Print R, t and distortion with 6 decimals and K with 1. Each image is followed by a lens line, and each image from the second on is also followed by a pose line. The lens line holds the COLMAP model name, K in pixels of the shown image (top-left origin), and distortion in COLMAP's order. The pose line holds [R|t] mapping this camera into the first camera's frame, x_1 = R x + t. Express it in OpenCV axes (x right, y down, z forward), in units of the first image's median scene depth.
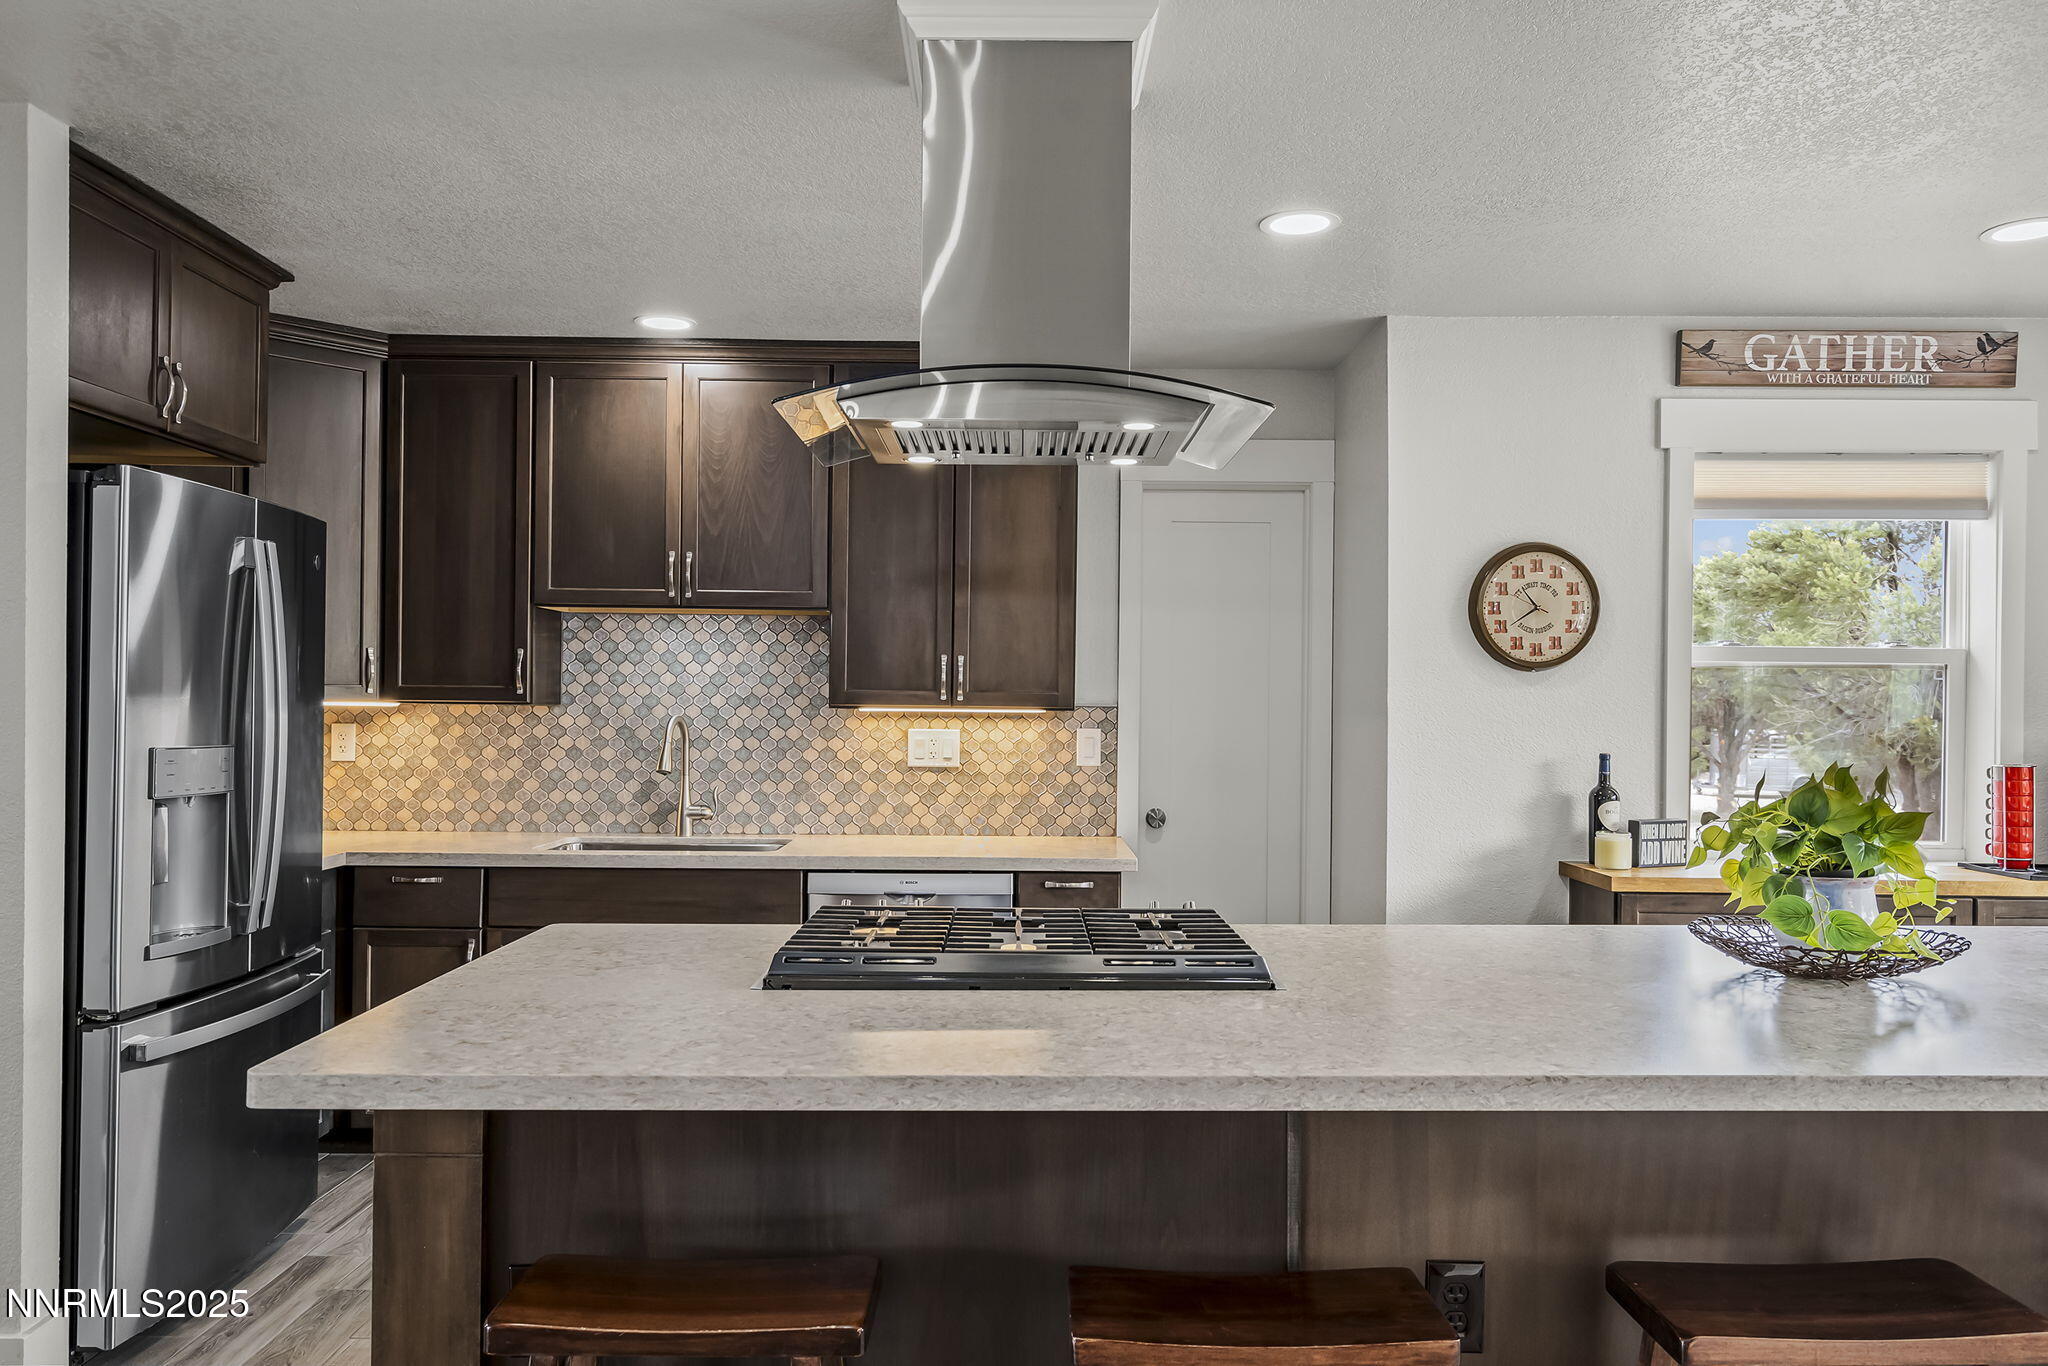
lens RADIAL K [[1532.9, 0, 1020.5], [0, 1532.9, 761.1], [0, 0, 1]] dist [-0.002816, -0.001409]
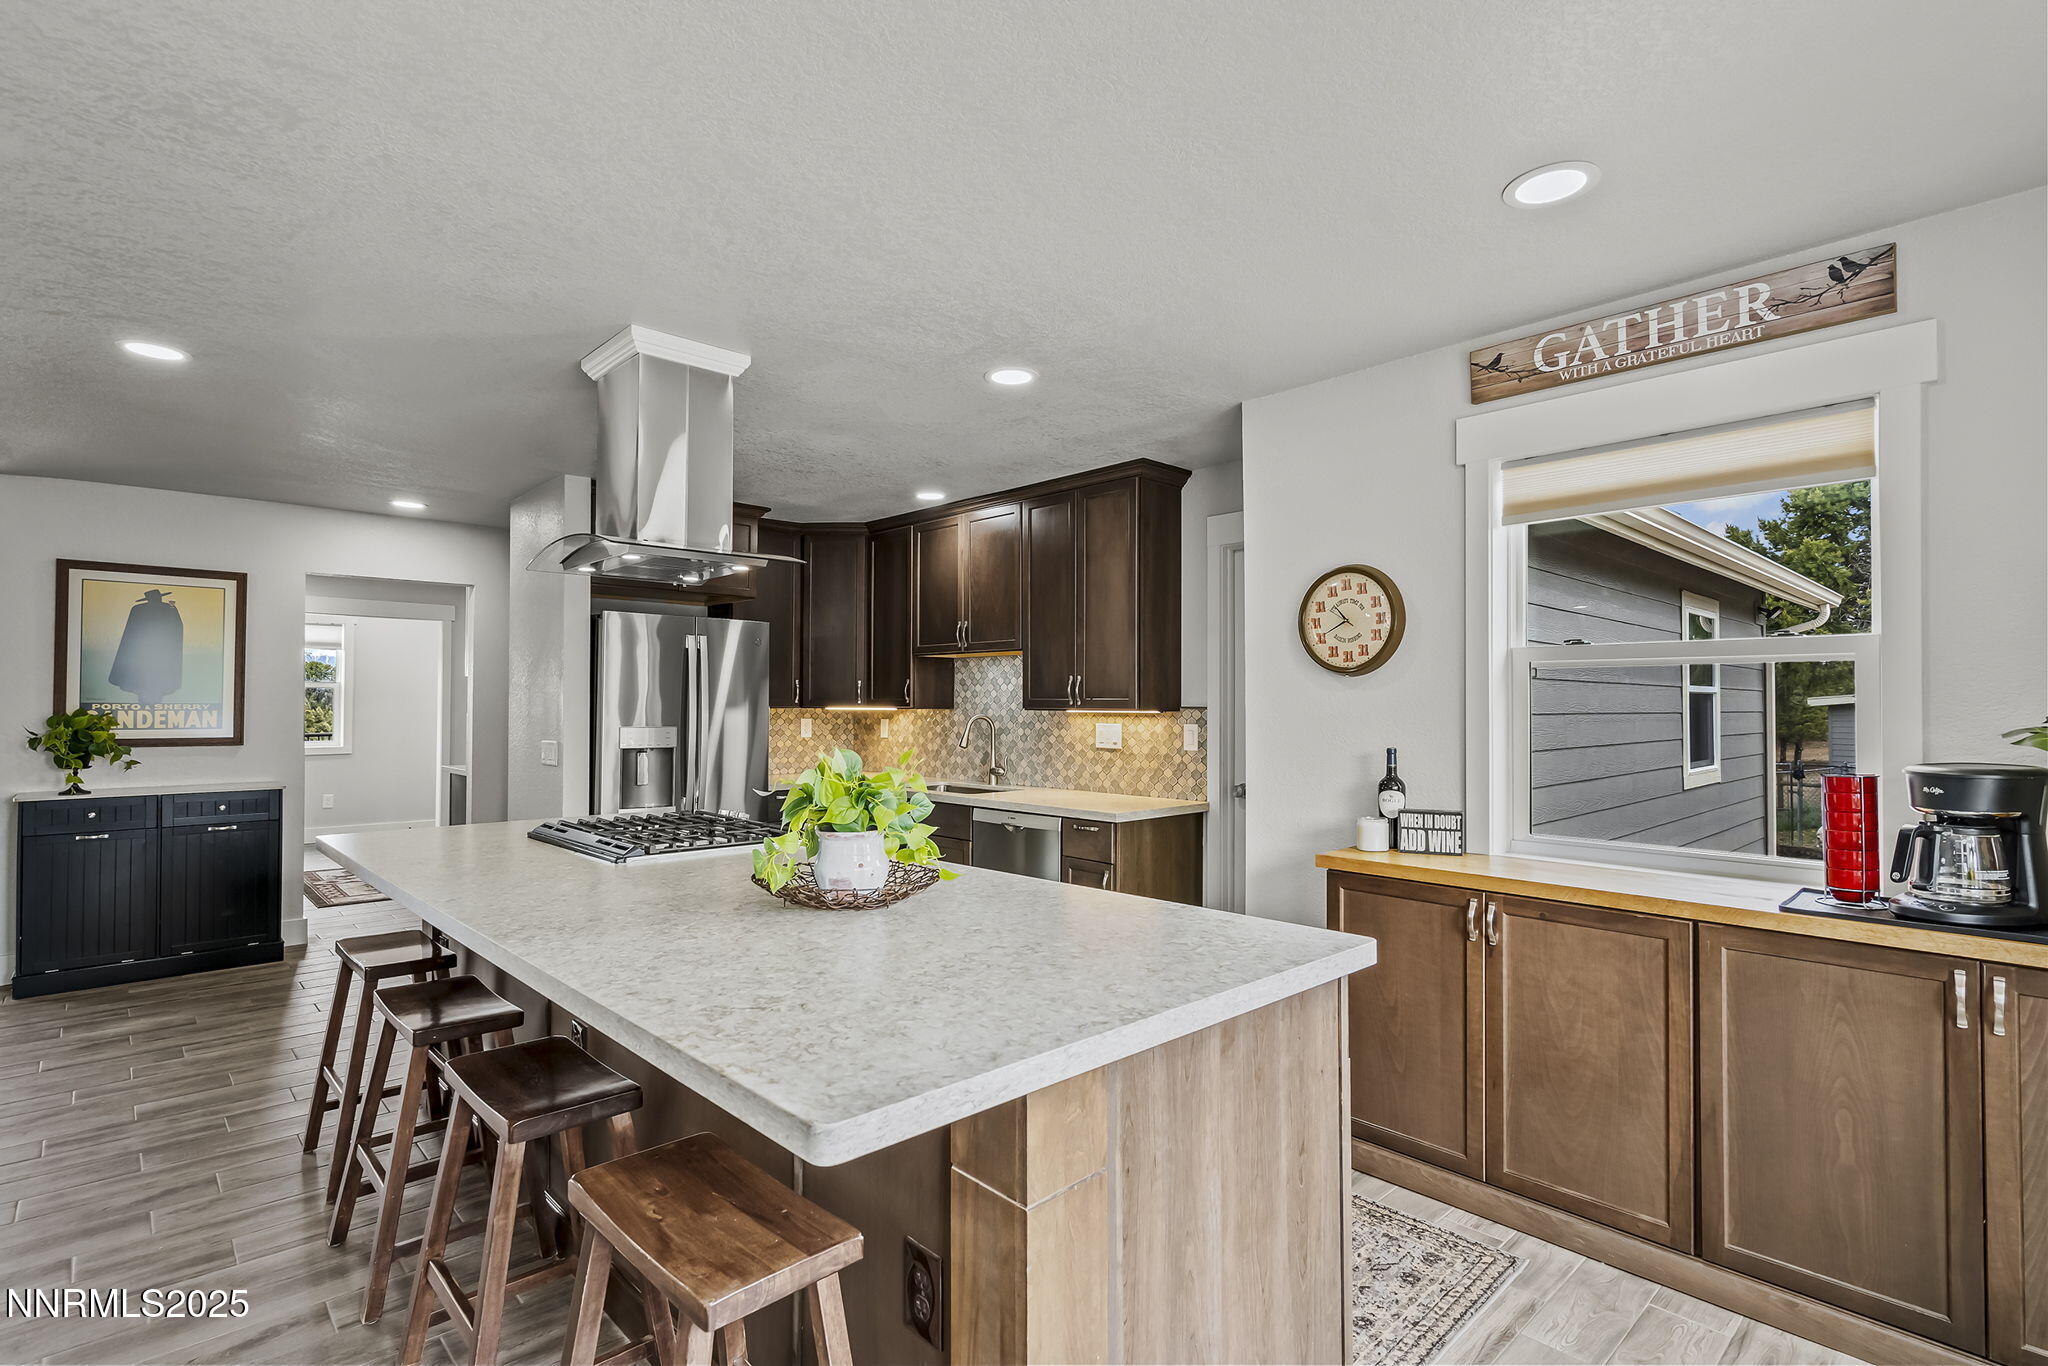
lens RADIAL K [[979.1, 0, 1018.0], [0, 979.1, 704.1], [0, 0, 1]] dist [0.000889, 0.000065]
pose [[0.685167, -0.007236, -0.728350, 0.637839], [-0.028247, 0.998935, -0.036496, -0.002327], [0.727838, 0.045580, 0.684233, 0.281991]]
